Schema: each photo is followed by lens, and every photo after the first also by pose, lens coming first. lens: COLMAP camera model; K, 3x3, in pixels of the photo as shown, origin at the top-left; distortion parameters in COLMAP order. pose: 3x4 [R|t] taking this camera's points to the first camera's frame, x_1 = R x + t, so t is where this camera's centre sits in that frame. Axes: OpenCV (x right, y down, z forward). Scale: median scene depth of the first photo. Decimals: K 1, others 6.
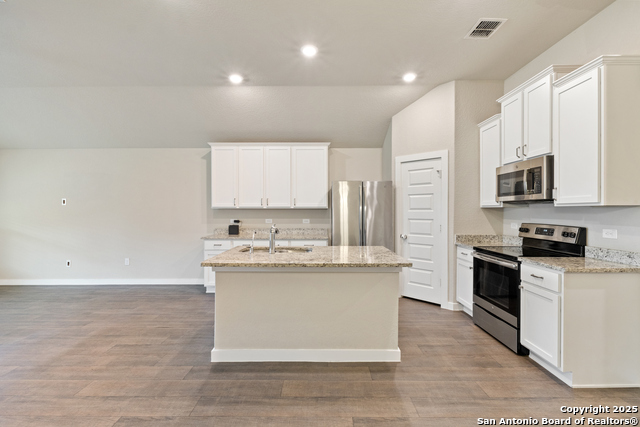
lens RADIAL K [[285.9, 0, 320.9], [0, 285.9, 212.0], [0, 0, 1]] dist [-0.001626, 0.000021]
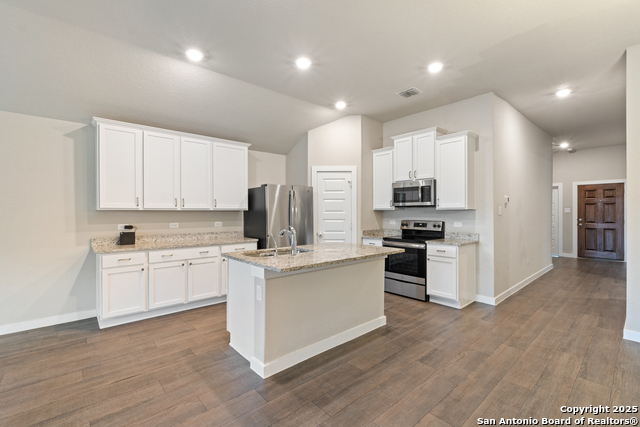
lens RADIAL K [[285.9, 0, 320.9], [0, 285.9, 212.0], [0, 0, 1]] dist [-0.001626, 0.000021]
pose [[0.745153, -0.001507, 0.666892, -0.646082], [0.005902, 0.999973, -0.004335, -0.001586], [-0.666868, 0.007166, 0.745142, 0.148323]]
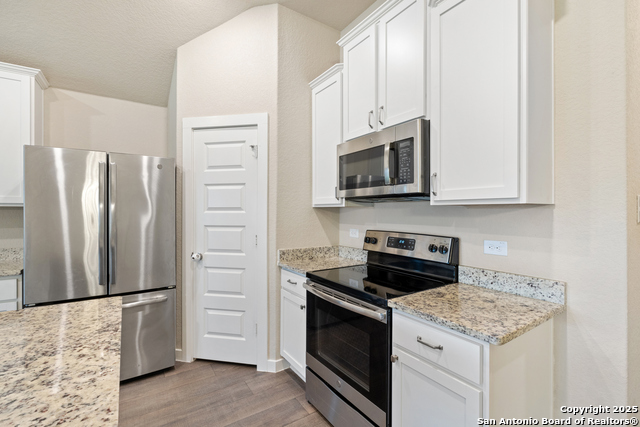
lens RADIAL K [[285.9, 0, 320.9], [0, 285.9, 212.0], [0, 0, 1]] dist [-0.001626, 0.000021]
pose [[0.829468, 0.000894, 0.558554, 0.226229], [0.000723, 0.999996, -0.002675, -0.003022], [-0.558554, 0.002623, 0.829464, 0.490450]]
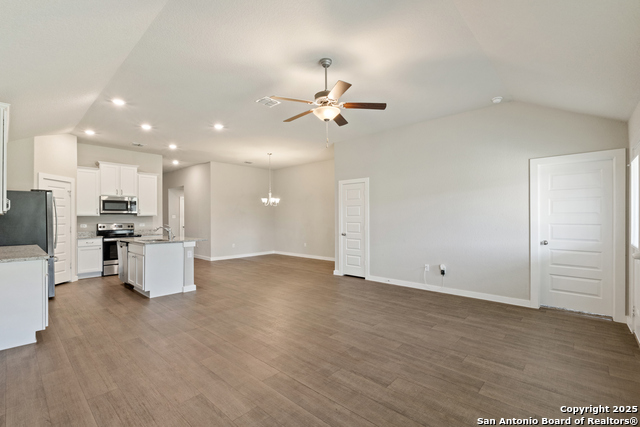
lens RADIAL K [[285.9, 0, 320.9], [0, 285.9, 212.0], [0, 0, 1]] dist [-0.001626, 0.000021]
pose [[-0.741930, 0.017633, 0.670245, -1.839768], [0.011036, 0.999840, -0.014088, 0.000392], [-0.670386, -0.003056, -0.742006, 1.451689]]
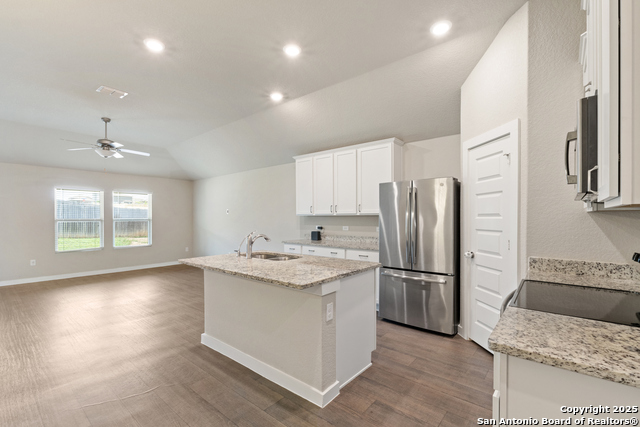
lens RADIAL K [[289.5, 0, 322.2], [0, 289.5, 219.3], [0, 0, 1]] dist [-0.000157, -0.000012]
pose [[0.770756, 0.002253, -0.637127, 0.598351], [-0.000388, 0.999995, 0.003067, -0.003176], [0.637131, -0.002117, 0.770753, 0.287829]]
